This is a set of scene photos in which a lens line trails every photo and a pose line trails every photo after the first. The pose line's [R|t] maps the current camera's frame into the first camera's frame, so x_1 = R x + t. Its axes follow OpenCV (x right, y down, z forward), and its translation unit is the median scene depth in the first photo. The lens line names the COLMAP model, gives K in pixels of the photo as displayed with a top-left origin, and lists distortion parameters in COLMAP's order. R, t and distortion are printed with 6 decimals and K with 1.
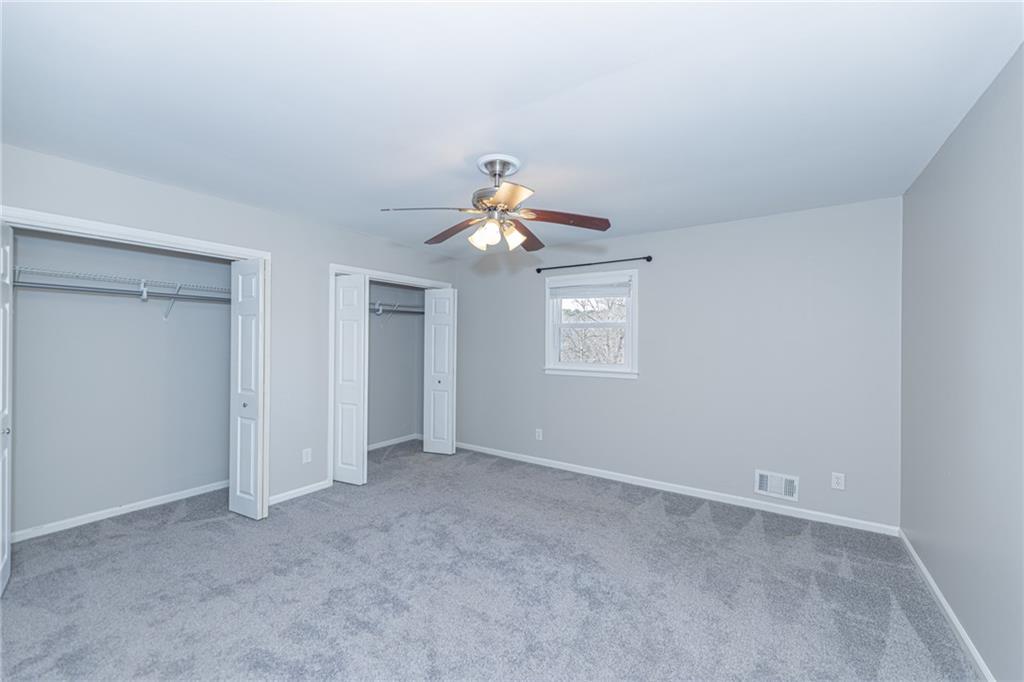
lens RADIAL K [[412.6, 0, 508.9], [0, 412.6, 342.2], [0, 0, 1]] dist [0.005369, -0.000142]
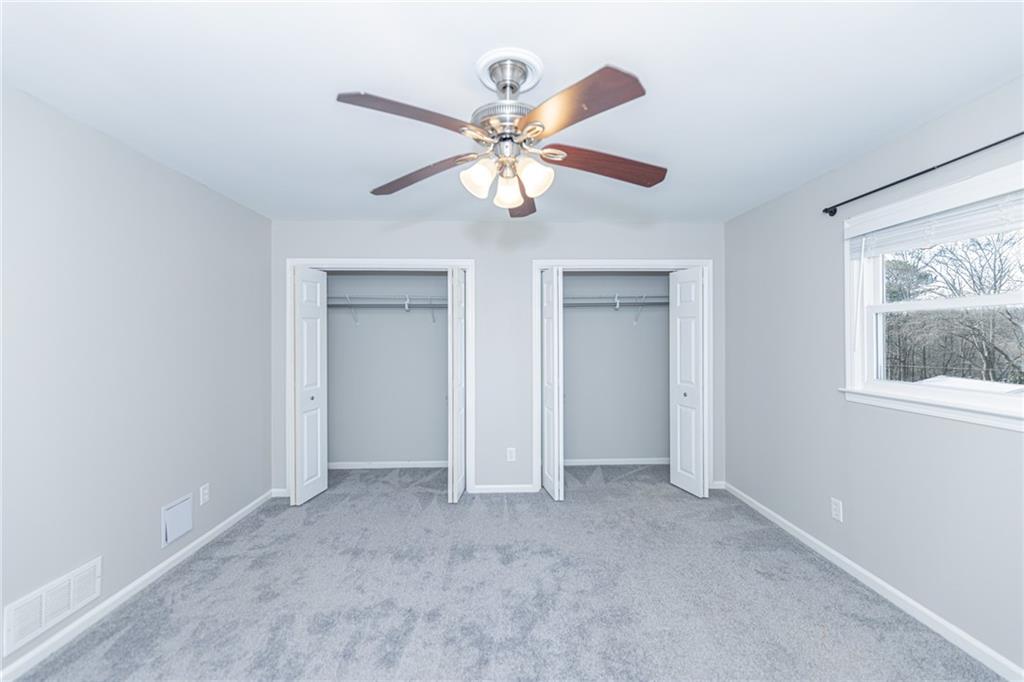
lens RADIAL K [[412.6, 0, 510.3], [0, 412.6, 342.3], [0, 0, 1]] dist [0.005369, -0.000142]
pose [[0.592347, 0.000642, -0.805683, 0.338220], [0.003554, 0.999988, 0.003409, -0.003255], [0.805675, -0.004882, 0.592337, 0.425195]]
